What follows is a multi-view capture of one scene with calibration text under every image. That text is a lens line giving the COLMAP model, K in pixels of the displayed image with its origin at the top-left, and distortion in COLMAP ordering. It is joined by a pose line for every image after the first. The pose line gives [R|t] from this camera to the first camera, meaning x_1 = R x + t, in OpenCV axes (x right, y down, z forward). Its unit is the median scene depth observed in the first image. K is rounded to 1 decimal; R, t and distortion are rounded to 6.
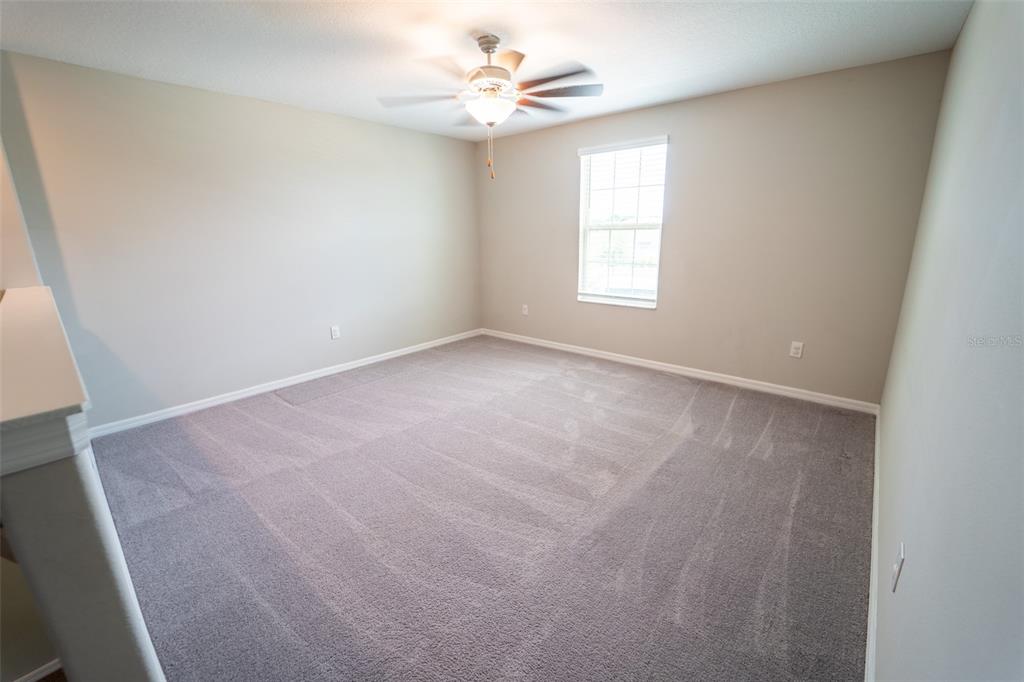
lens RADIAL K [[415.7, 0, 512.1], [0, 415.7, 339.6], [0, 0, 1]] dist [-0.023819, -0.000085]
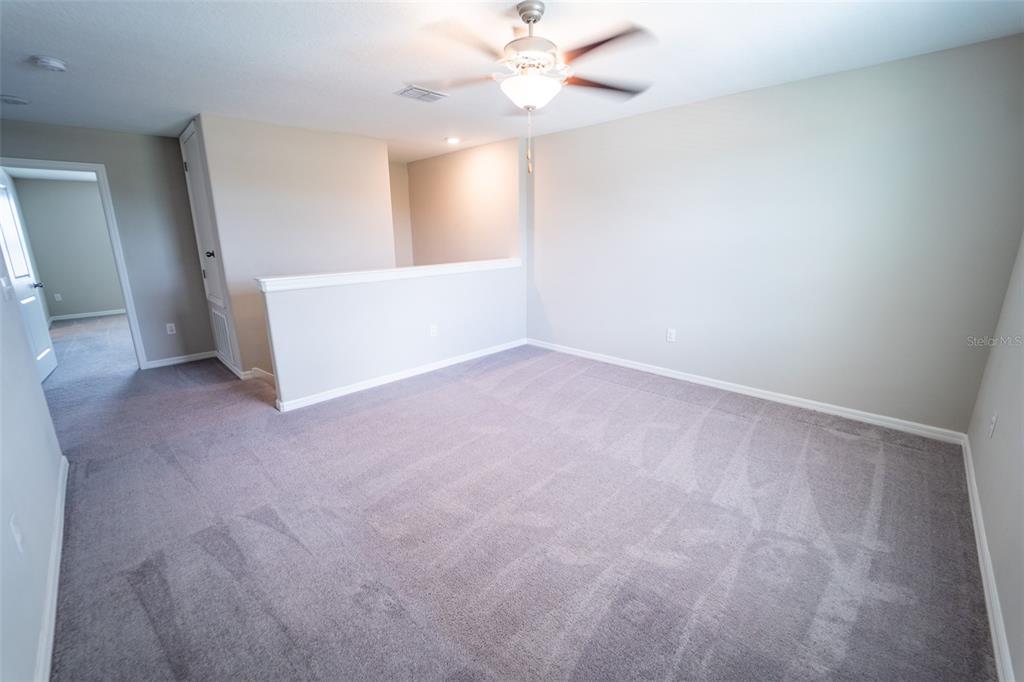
lens RADIAL K [[416.7, 0, 513.7], [0, 416.7, 340.5], [0, 0, 1]] dist [-0.022690, 0.000750]
pose [[-0.070738, 0.254919, -0.964371, 0.582929], [-0.240473, 0.933921, 0.264509, -0.190346], [0.968075, 0.250616, -0.004763, 0.723235]]
